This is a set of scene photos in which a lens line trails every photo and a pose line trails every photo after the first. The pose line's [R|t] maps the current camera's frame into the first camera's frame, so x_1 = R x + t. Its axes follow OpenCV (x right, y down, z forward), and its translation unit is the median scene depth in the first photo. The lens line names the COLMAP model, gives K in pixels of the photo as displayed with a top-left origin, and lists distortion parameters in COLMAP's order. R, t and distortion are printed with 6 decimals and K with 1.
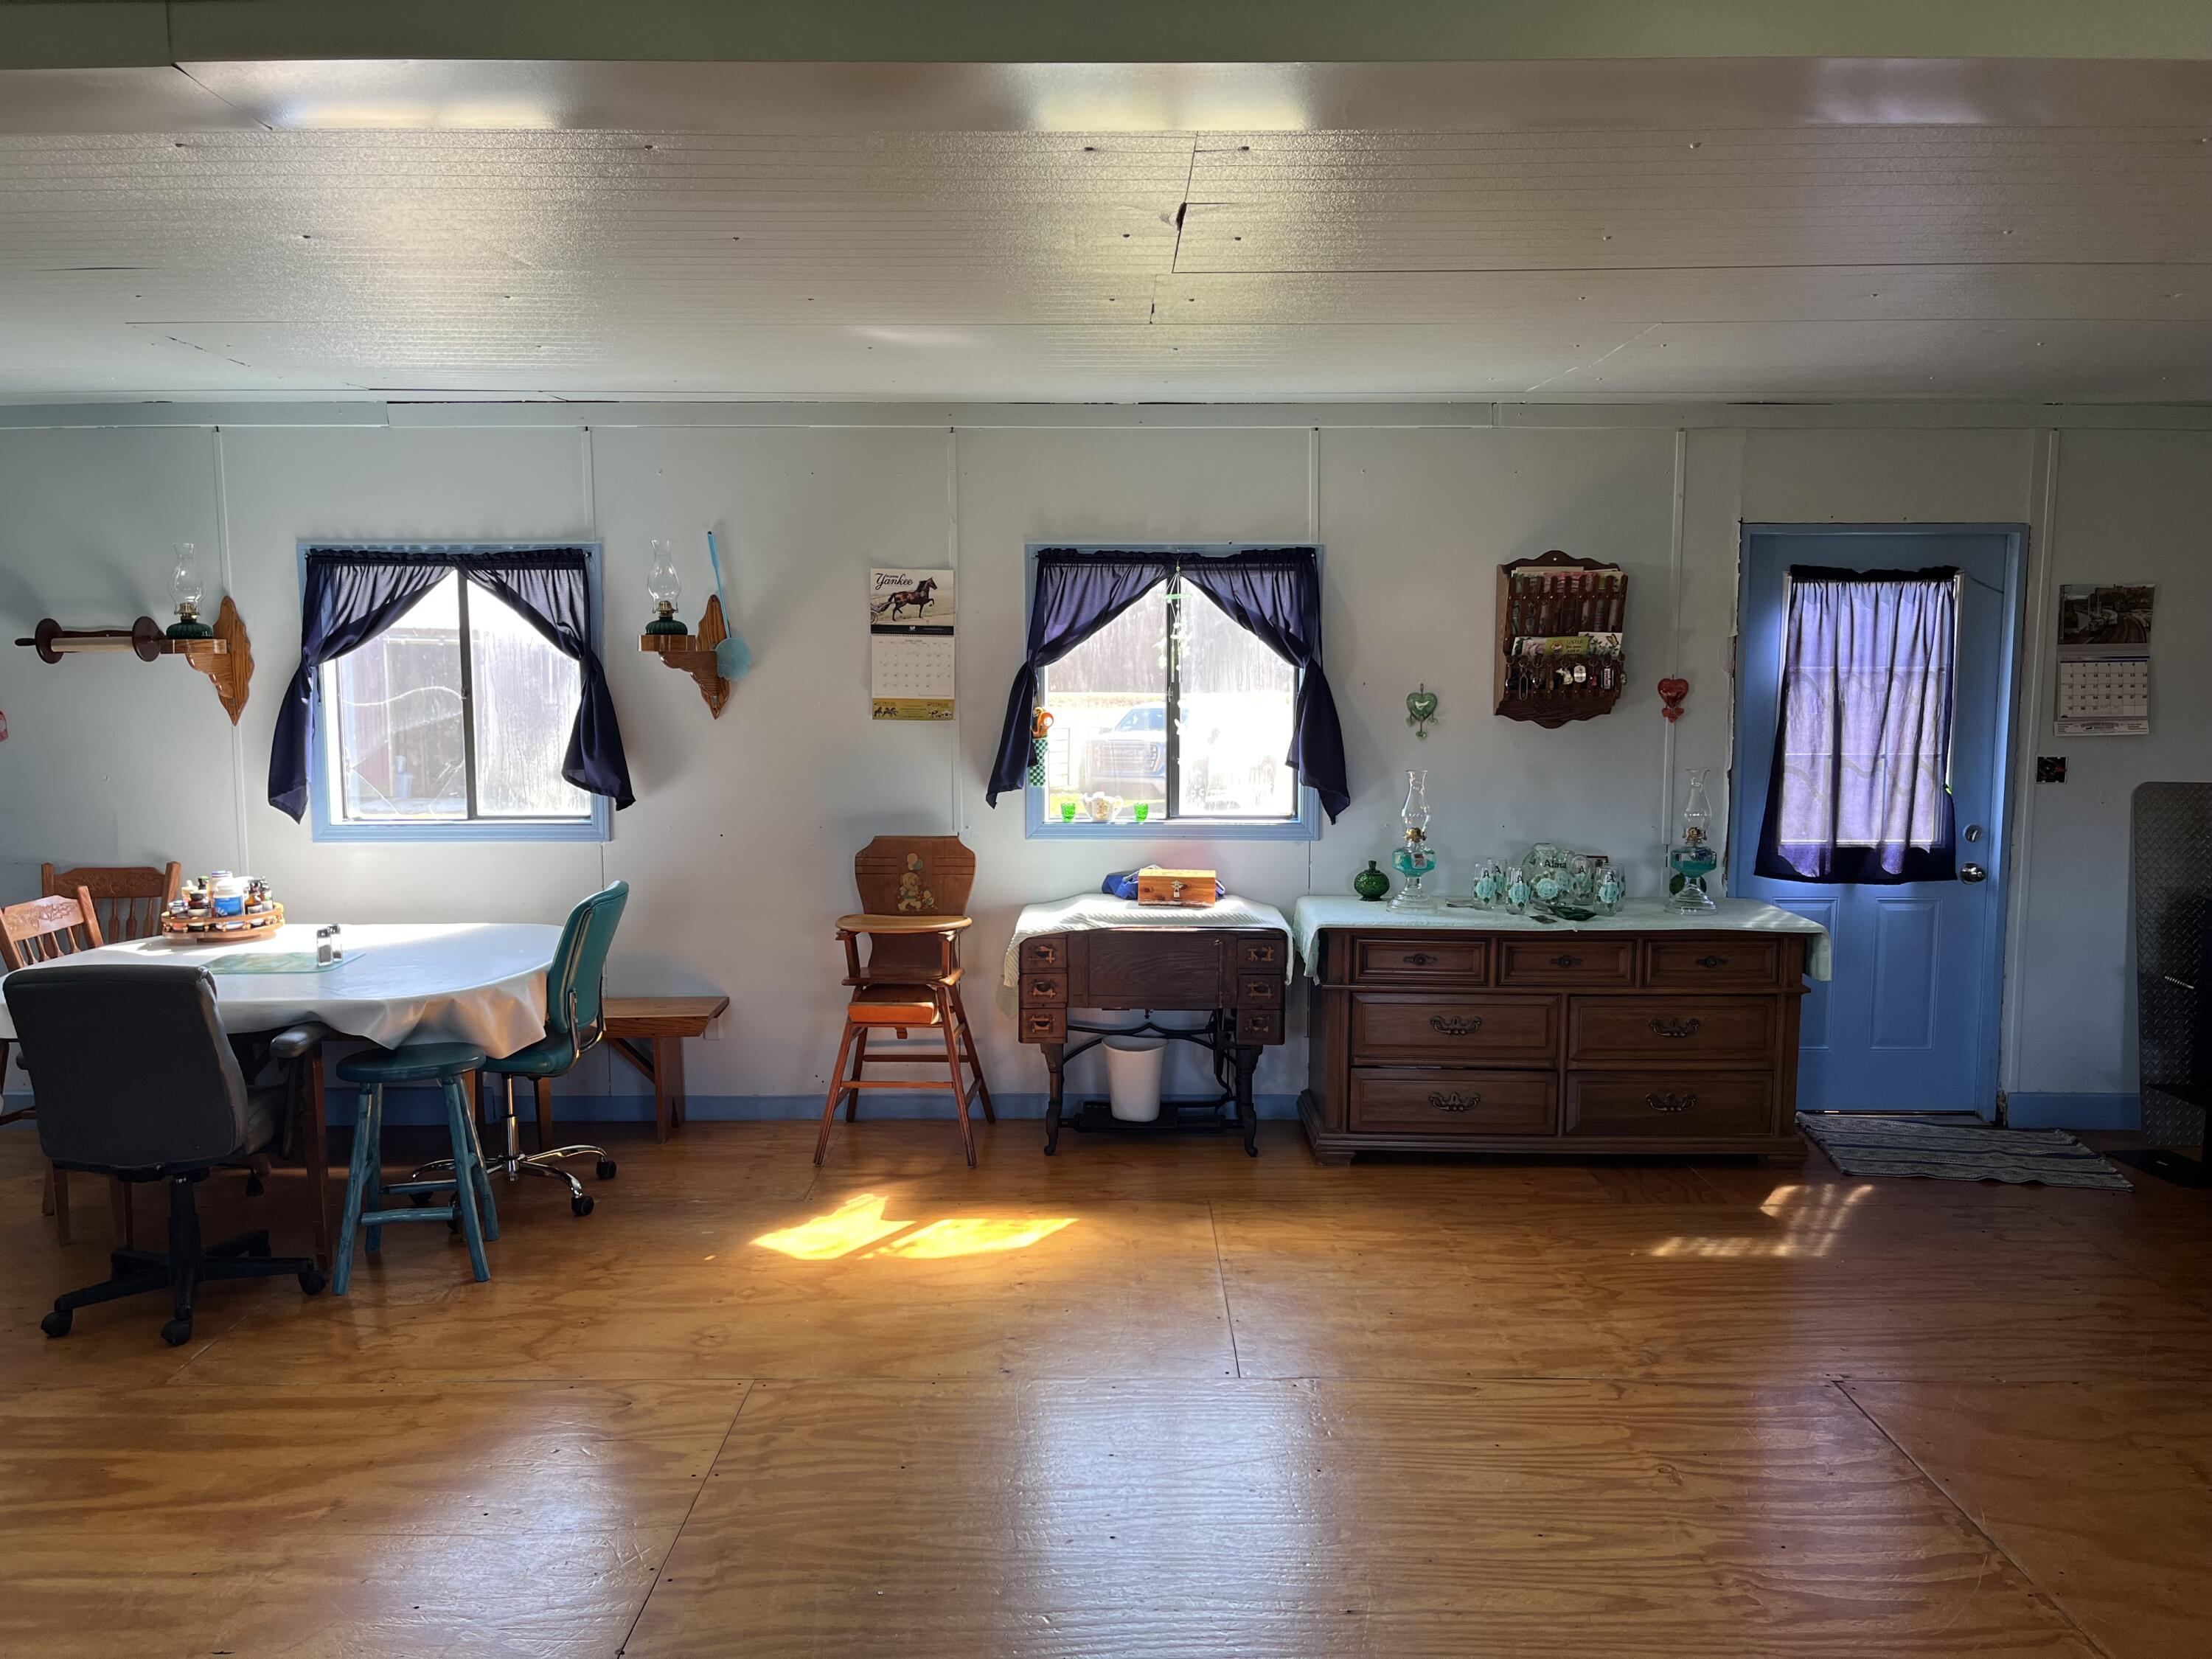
lens RADIAL K [[1669.5, 0, 1104.4], [0, 1669.5, 831.8], [0, 0, 1]] dist [0.065867, -0.069014]
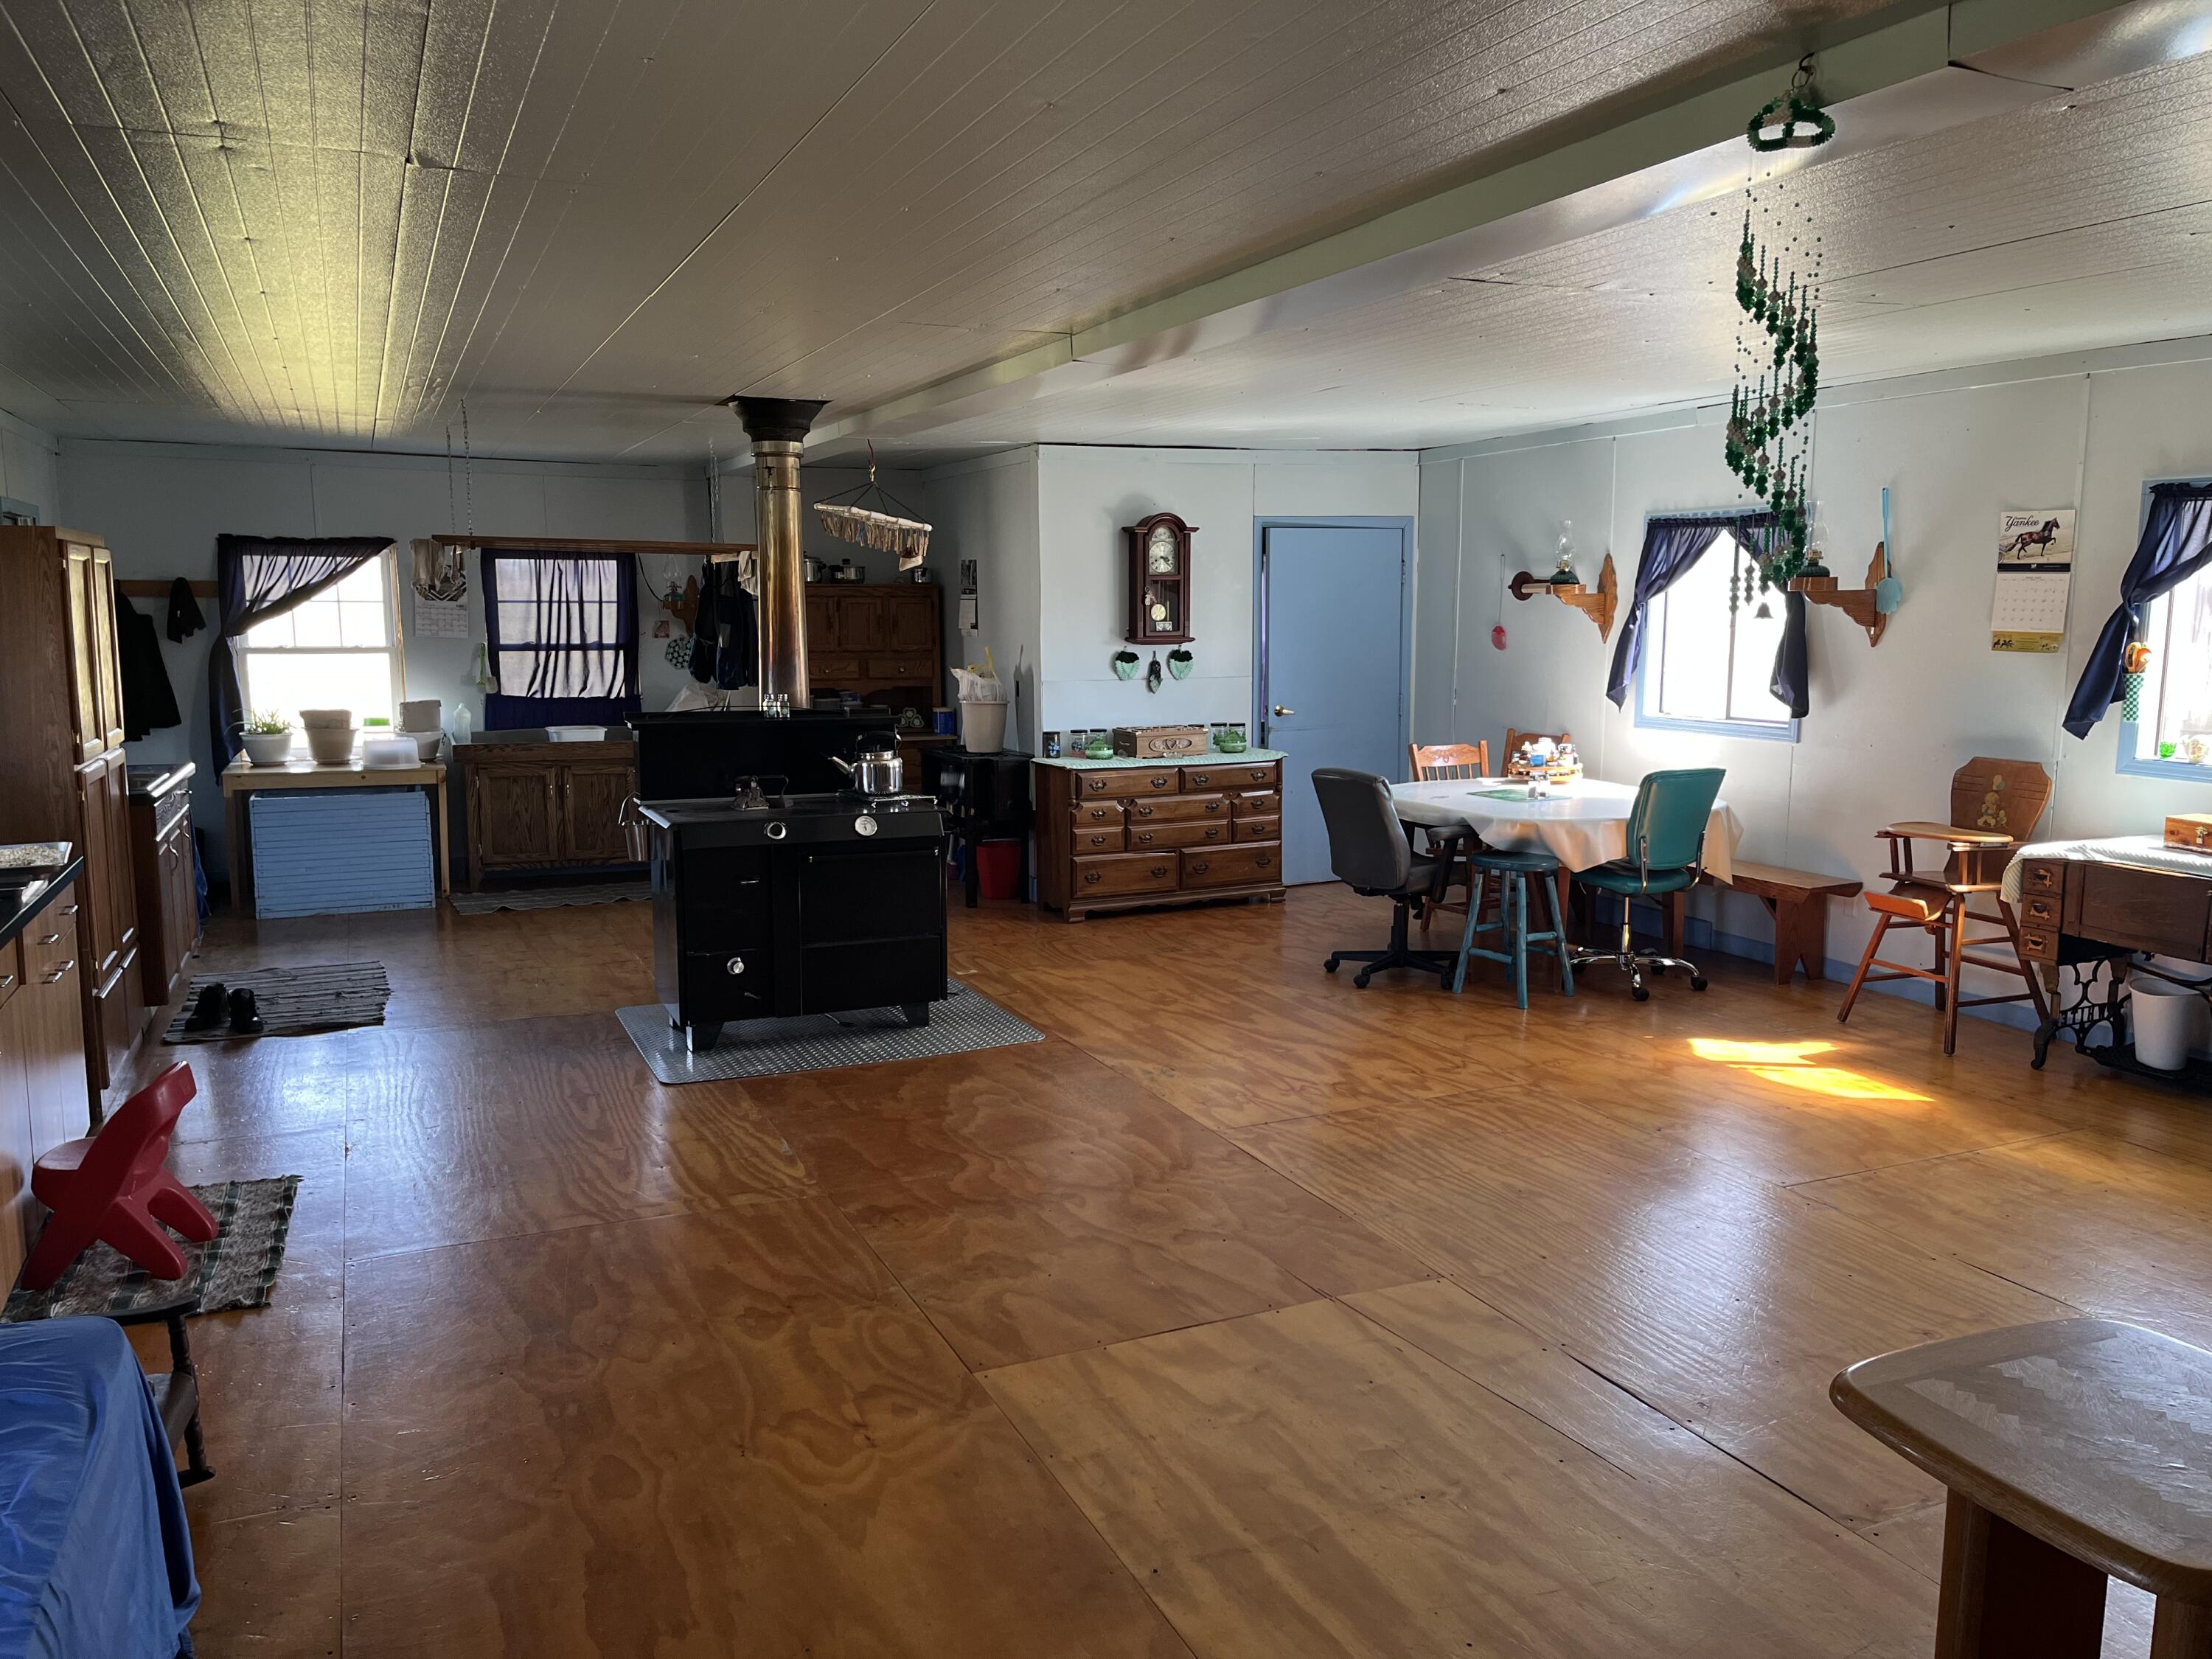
lens RADIAL K [[1669.5, 0, 1108.2], [0, 1669.5, 826.3], [0, 0, 1]] dist [0.065867, -0.069014]
pose [[0.405866, 0.124719, -0.905383, 0.651311], [-0.091892, 0.991194, 0.095347, -0.005666], [0.909301, 0.044499, 0.413752, 0.020902]]
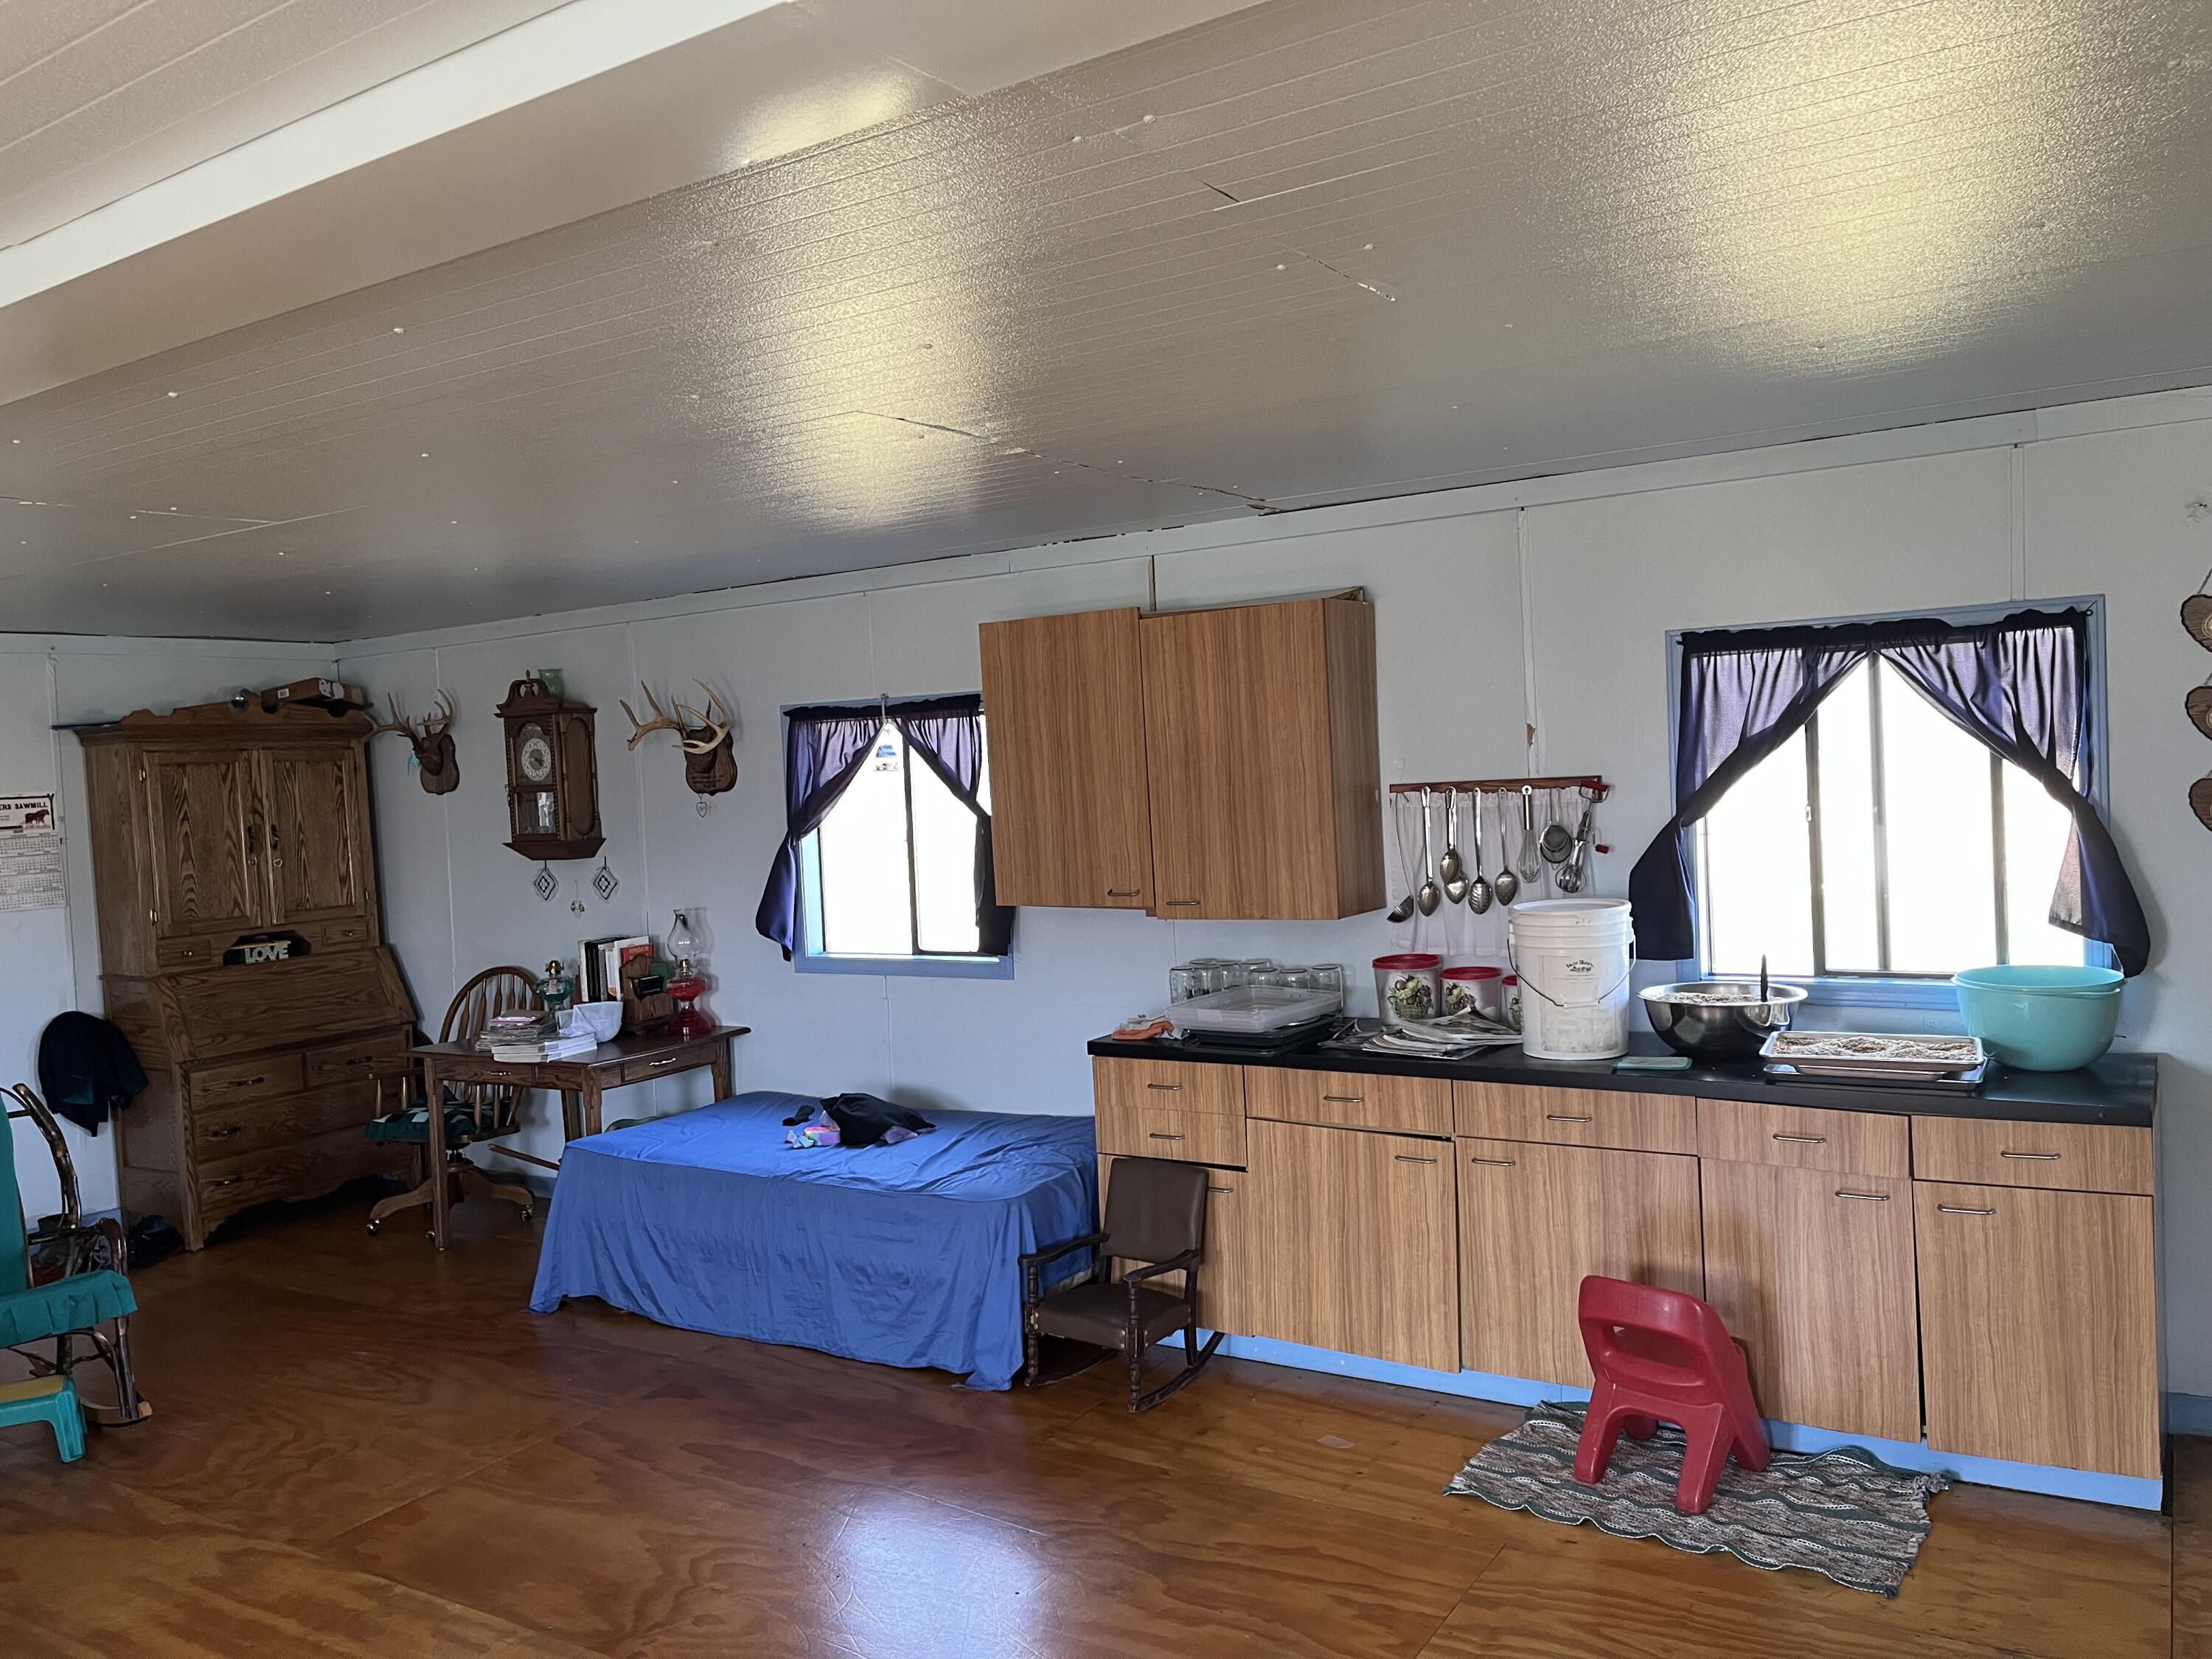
lens RADIAL K [[1669.5, 0, 1117.7], [0, 1669.5, 830.6], [0, 0, 1]] dist [0.065867, -0.069014]
pose [[-0.843197, 0.024252, 0.537058, -0.371032], [0.104737, 0.987251, 0.119860, -0.072846], [-0.527304, 0.157316, -0.834986, 0.607048]]
